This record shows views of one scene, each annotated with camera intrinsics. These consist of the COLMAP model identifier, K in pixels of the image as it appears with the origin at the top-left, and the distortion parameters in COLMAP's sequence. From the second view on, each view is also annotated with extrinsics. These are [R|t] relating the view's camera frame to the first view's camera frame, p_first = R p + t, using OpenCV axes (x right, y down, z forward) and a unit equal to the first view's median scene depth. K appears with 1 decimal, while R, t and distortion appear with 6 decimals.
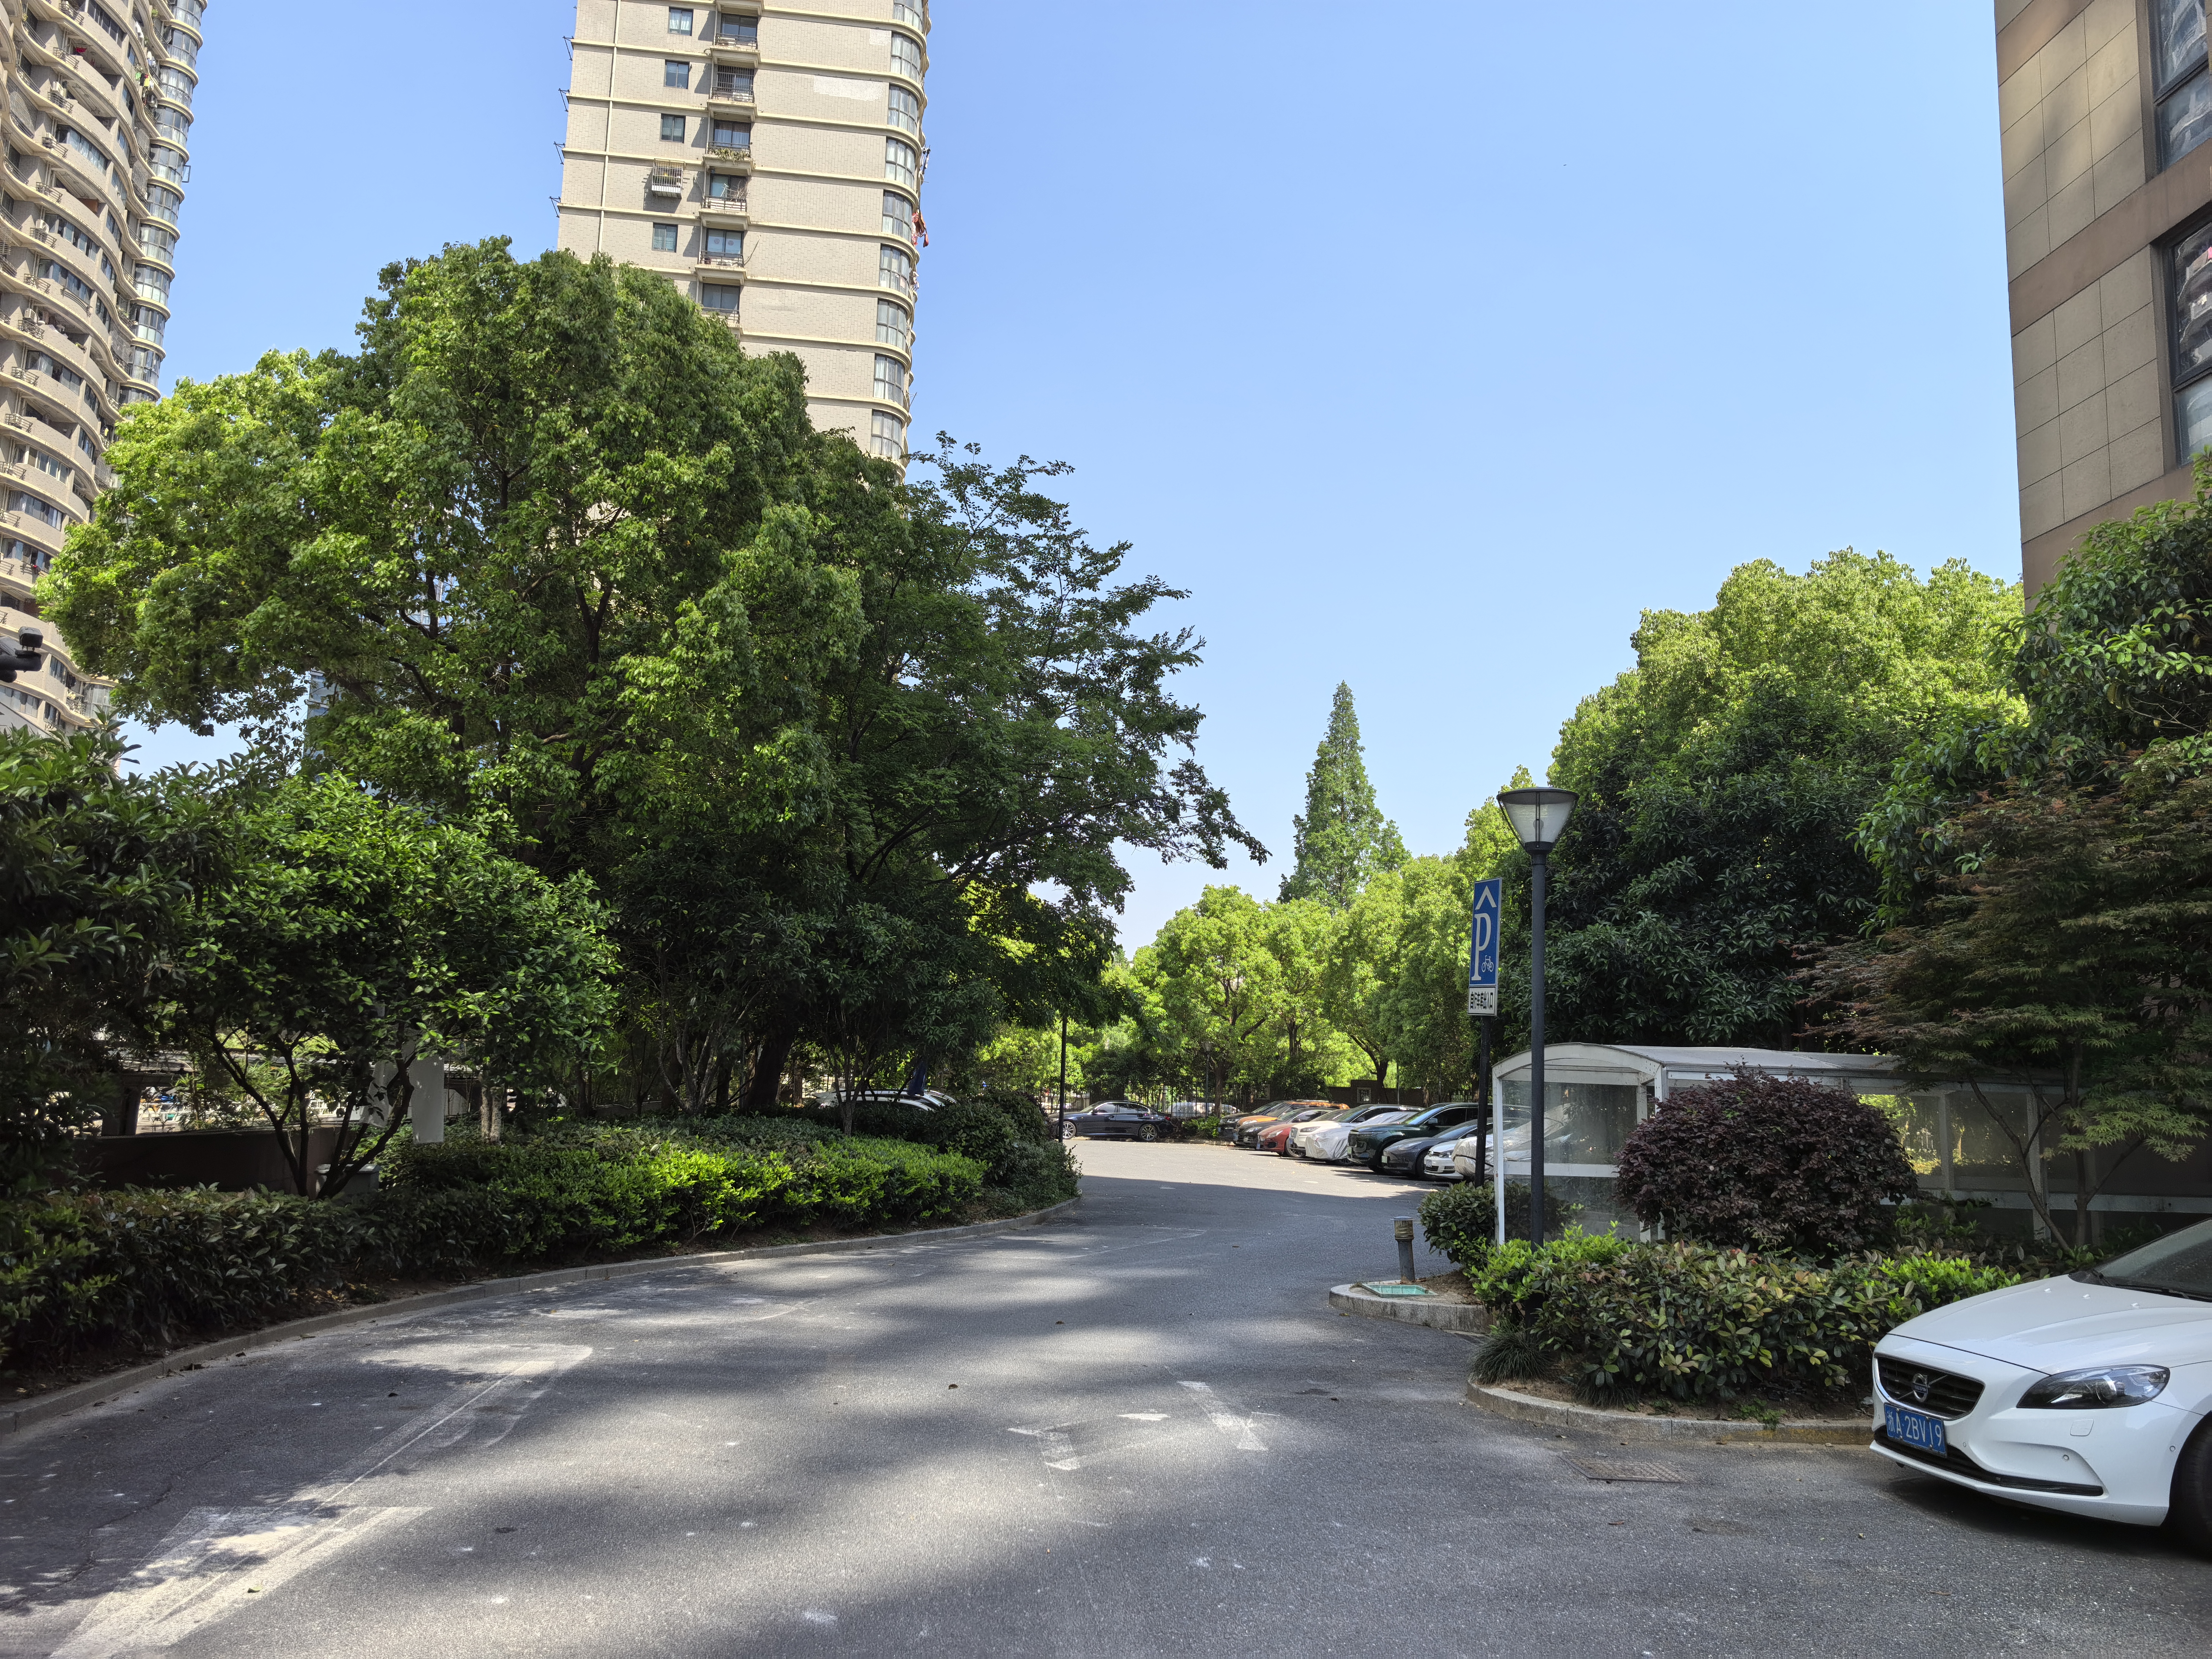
lens RADIAL K [[1673.5, 0, 1106.0], [0, 1673.5, 829.5], [0, 0, 1]] dist [0.045371, -0.000313]
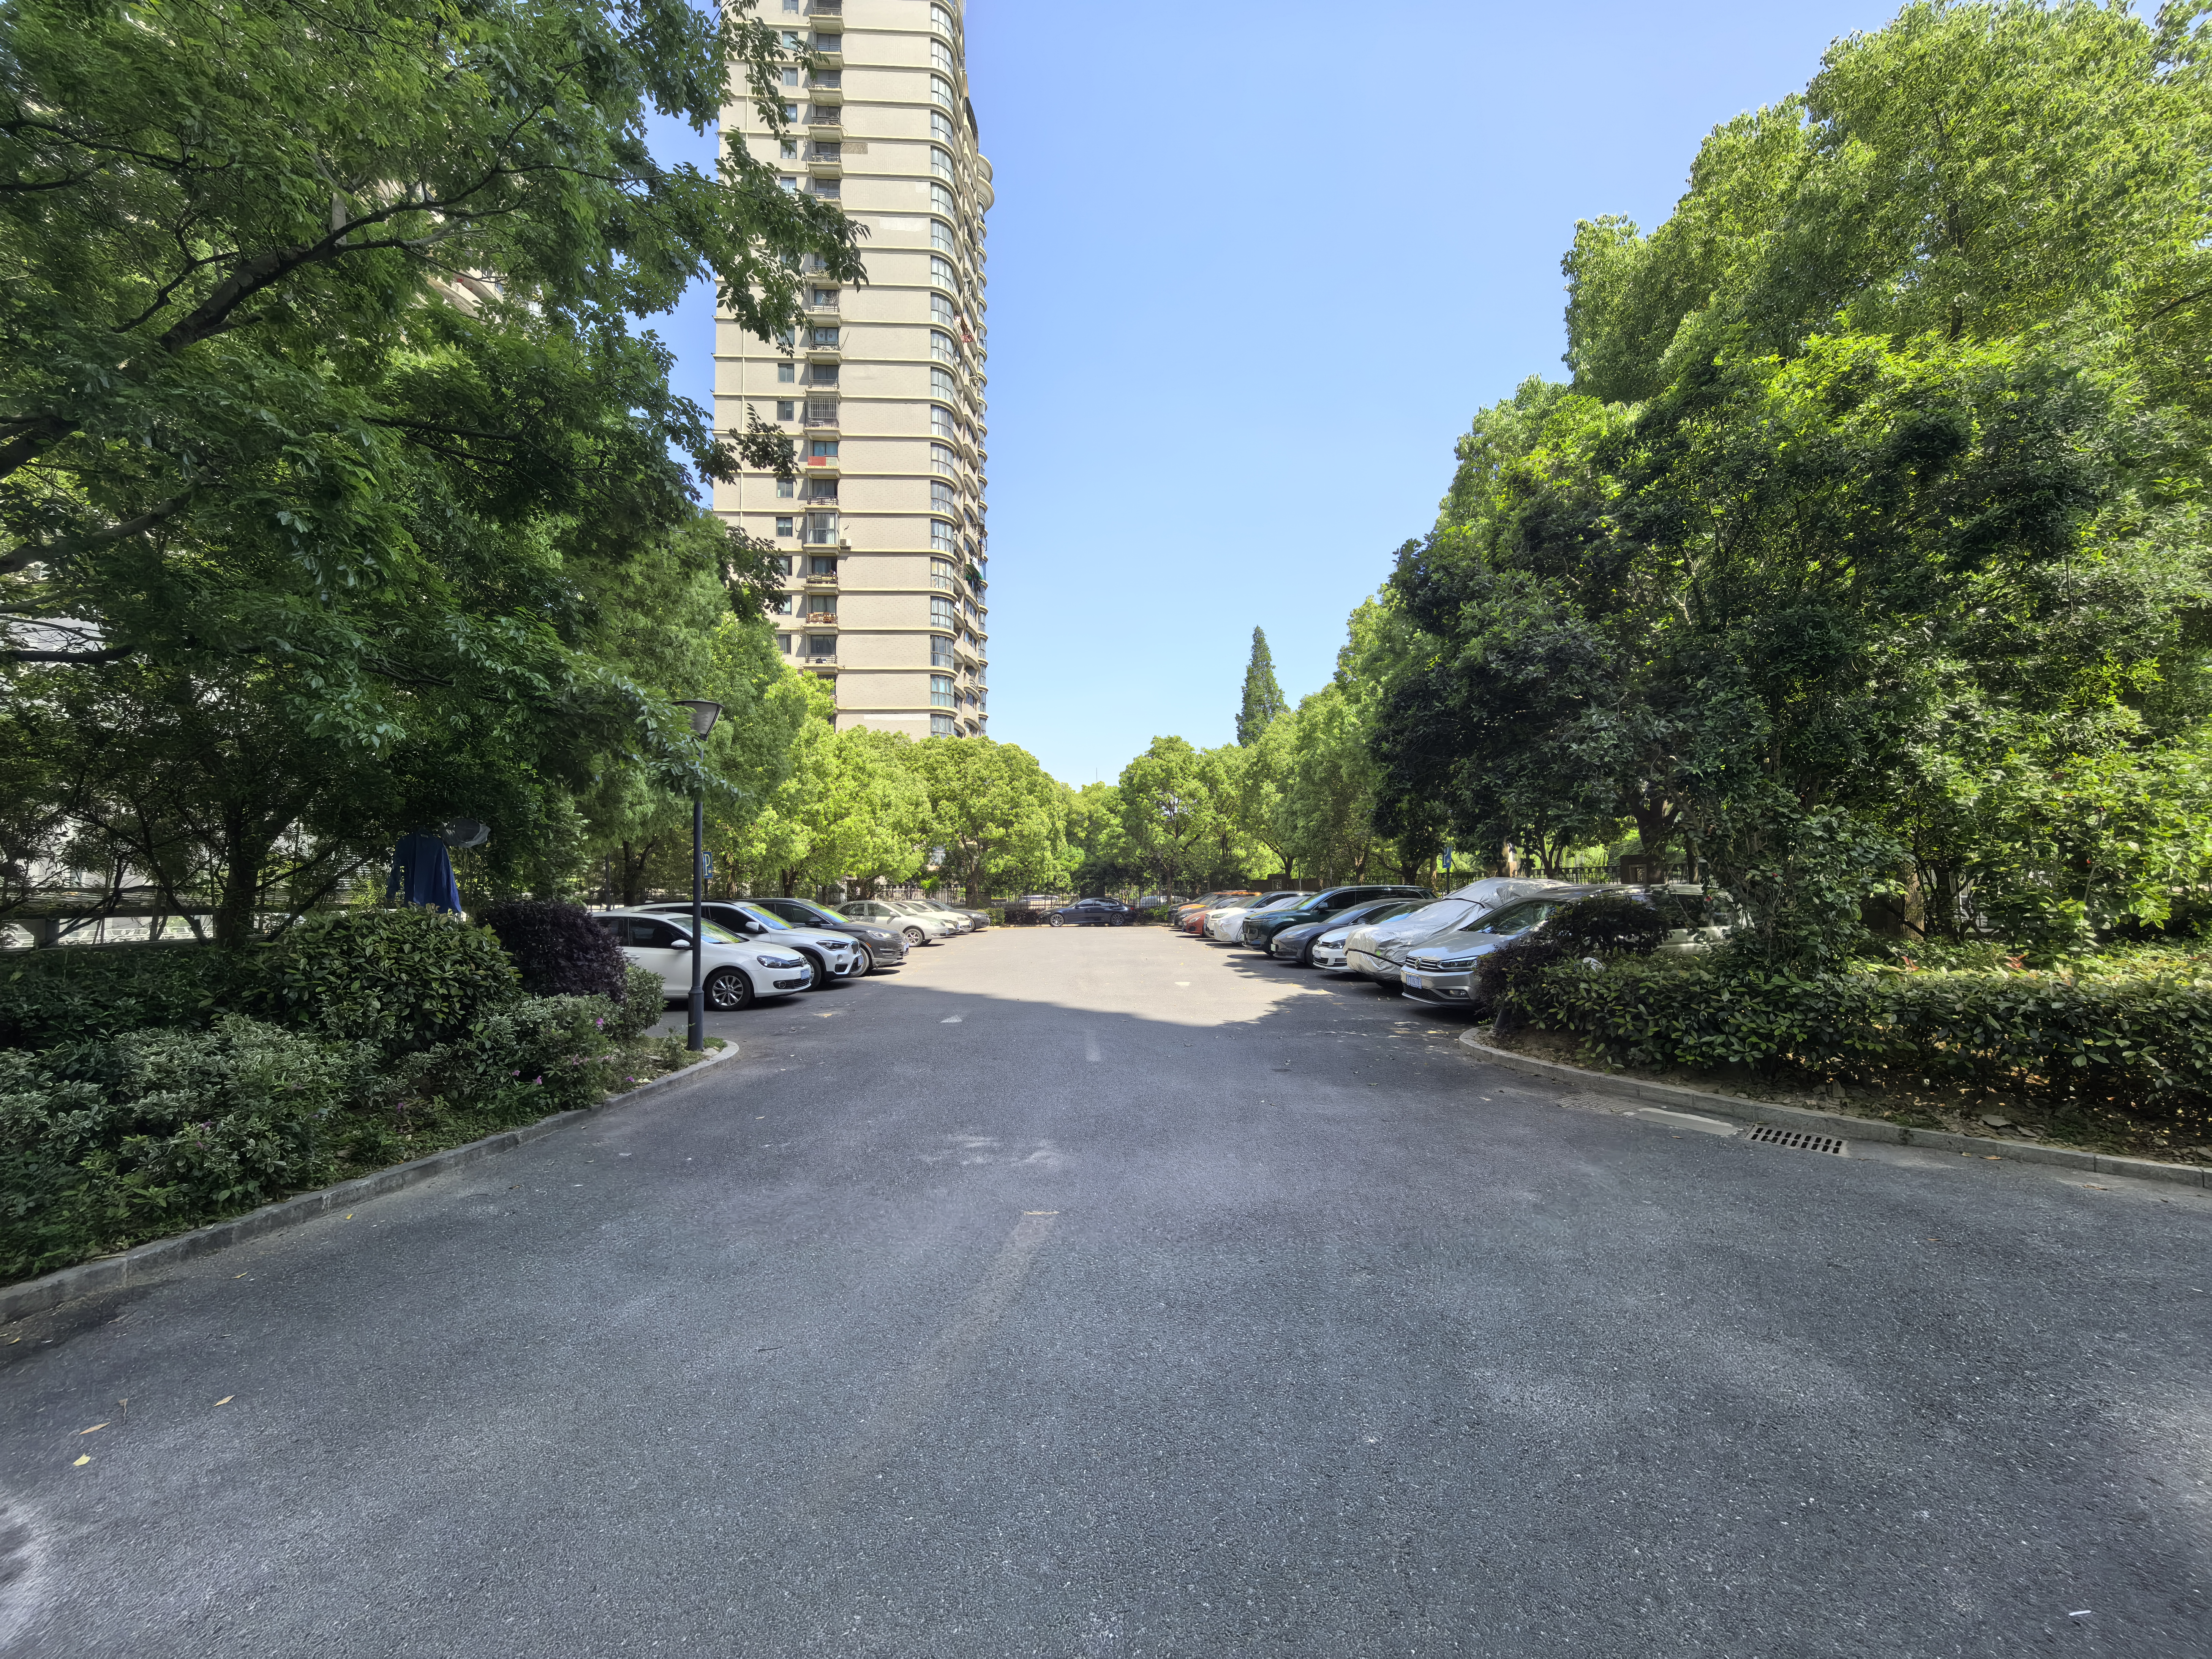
lens RADIAL K [[889.0, 0, 1106.0], [0, 889.0, 829.5], [0, 0, 1]] dist [-0.001798, -0.000170]
pose [[0.997220, -0.049943, -0.055306, 0.062171], [0.054422, 0.995090, 0.082674, 0.049856], [0.050906, -0.085454, 0.995041, 0.301111]]
